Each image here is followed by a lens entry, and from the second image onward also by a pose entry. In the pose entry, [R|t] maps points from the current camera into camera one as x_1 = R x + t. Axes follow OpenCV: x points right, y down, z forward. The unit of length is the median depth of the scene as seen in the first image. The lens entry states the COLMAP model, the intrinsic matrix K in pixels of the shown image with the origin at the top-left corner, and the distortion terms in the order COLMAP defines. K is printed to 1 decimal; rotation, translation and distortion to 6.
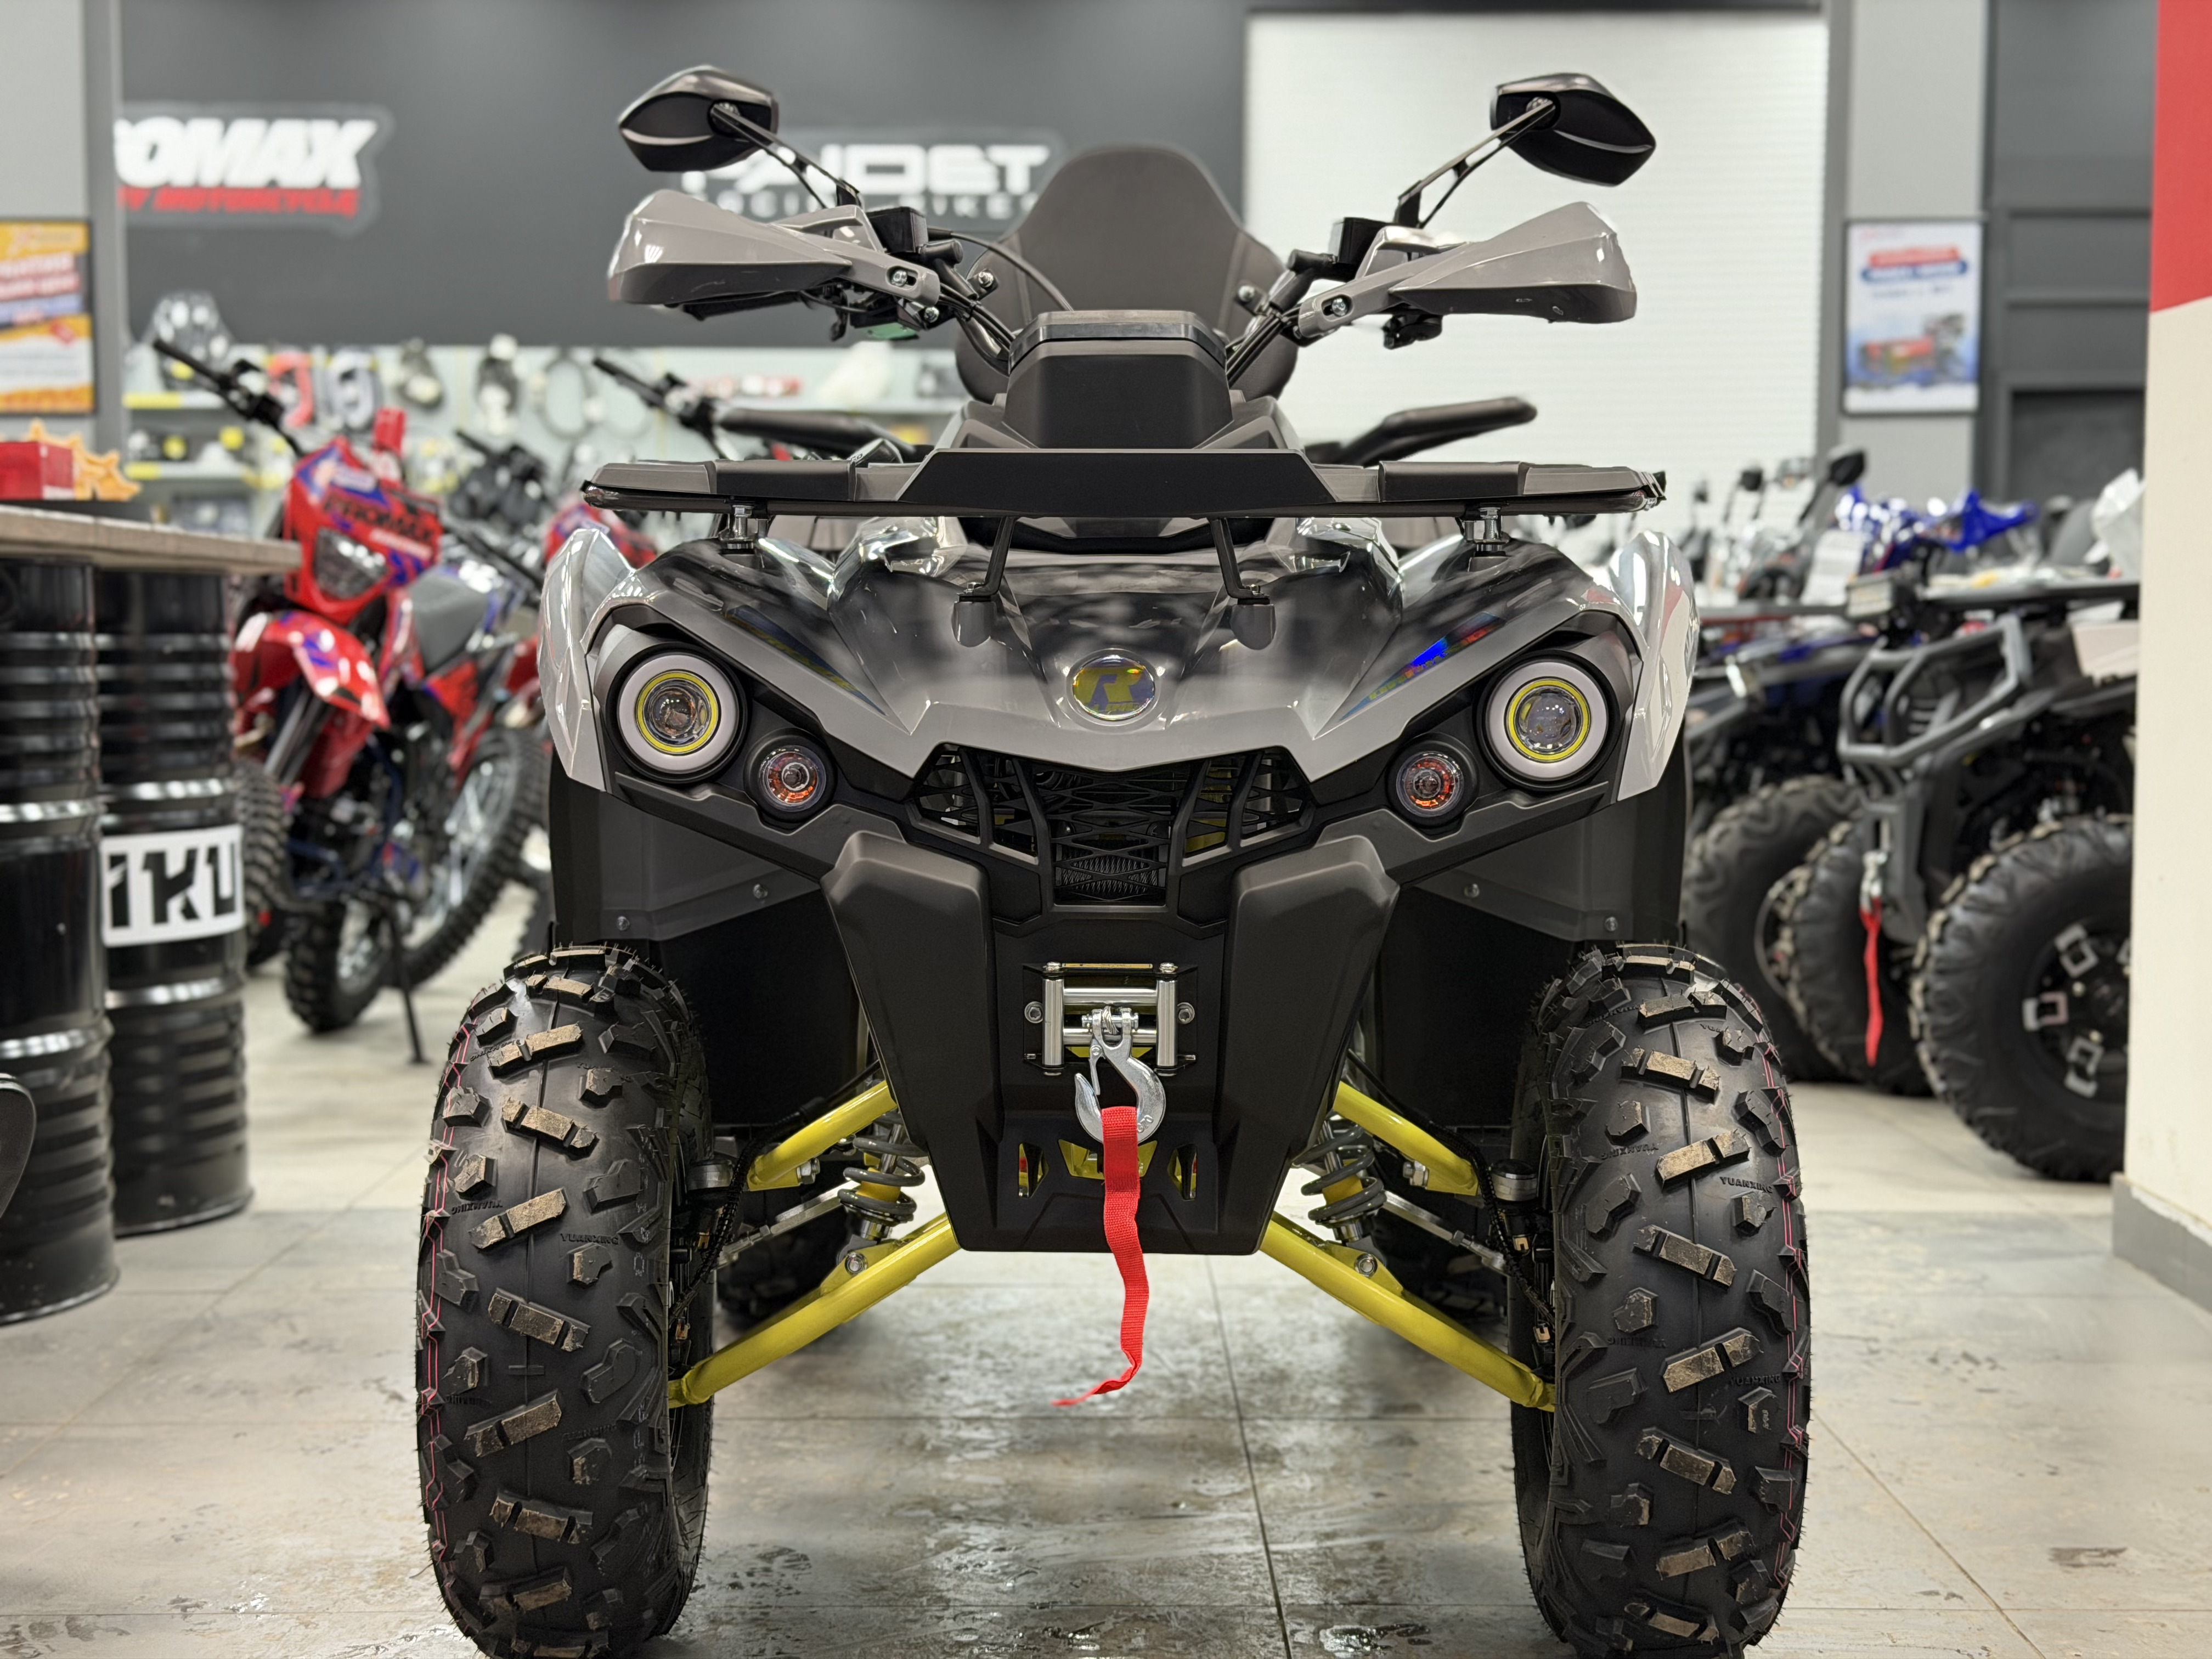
lens RADIAL K [[3110.7, 0, 1107.3], [0, 3110.7, 821.0], [0, 0, 1]] dist [0.146421, 0.000000]
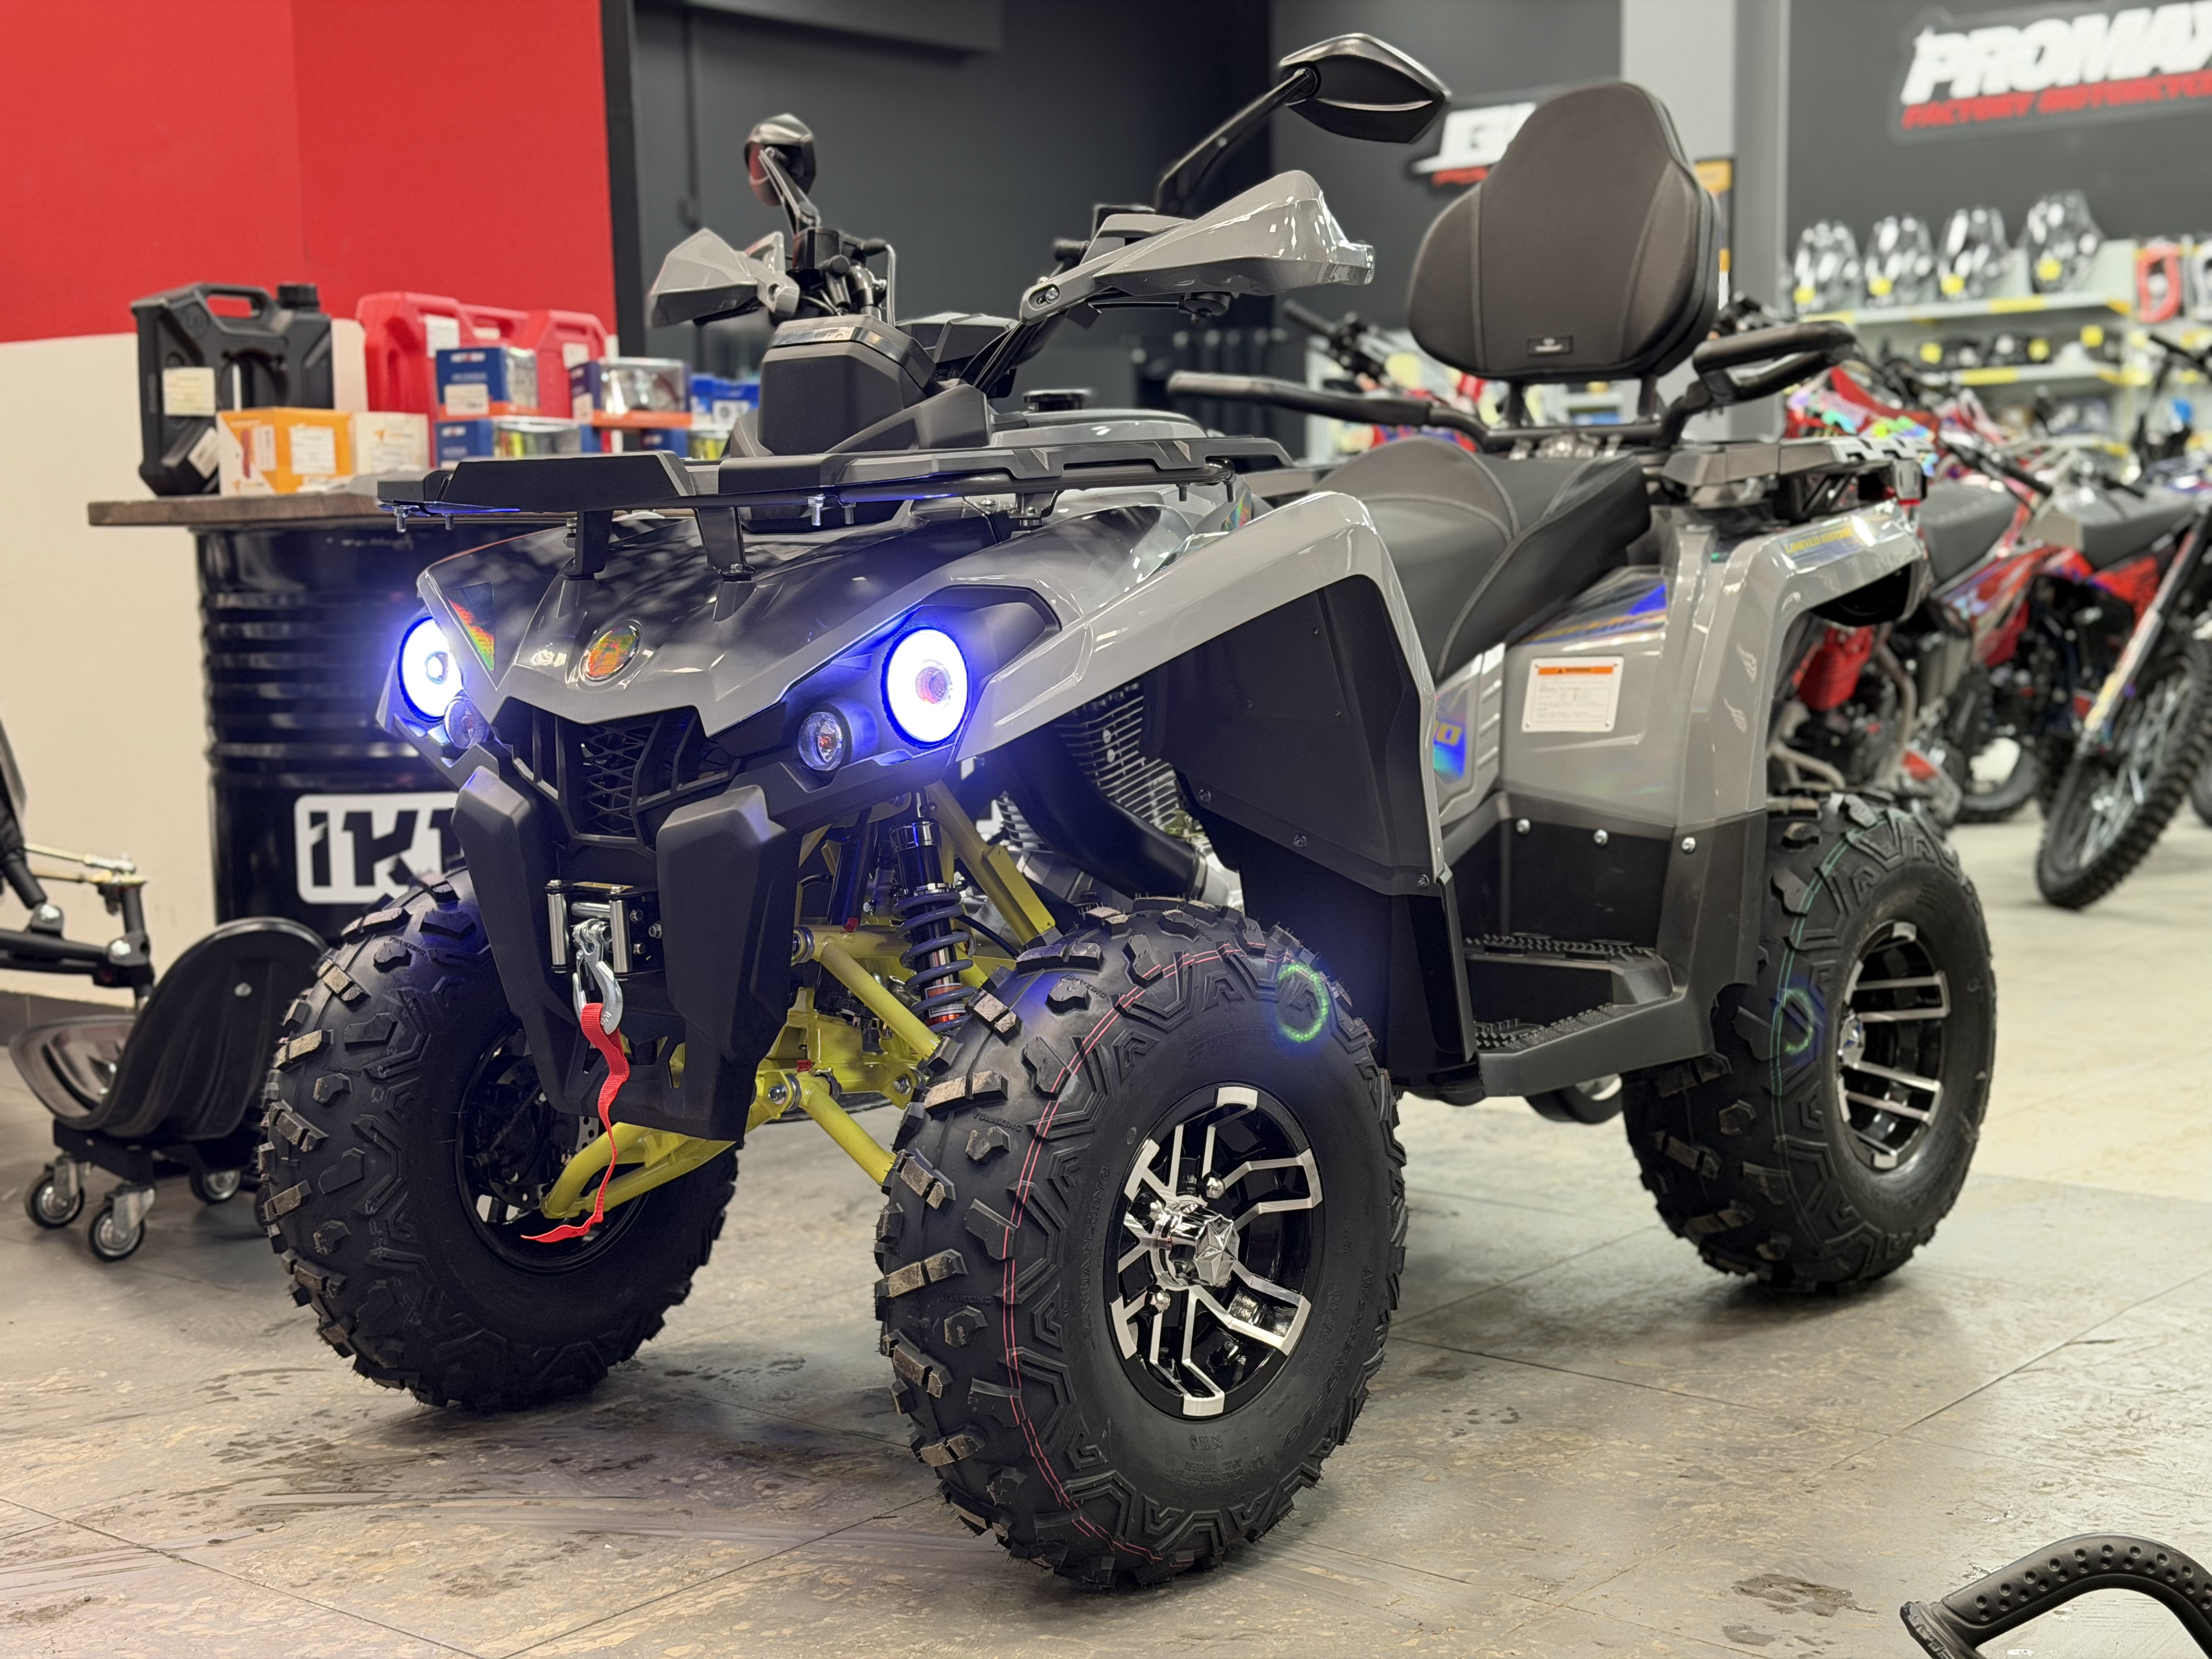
lens RADIAL K [[3110.7, 0, 1110.6], [0, 3110.7, 835.1], [0, 0, 1]] dist [0.146421, 0.000000]
pose [[0.779963, 0.052108, -0.623653, 0.816432], [-0.027685, 0.998425, 0.048796, -0.033336], [0.625213, -0.020793, 0.780177, 0.168233]]
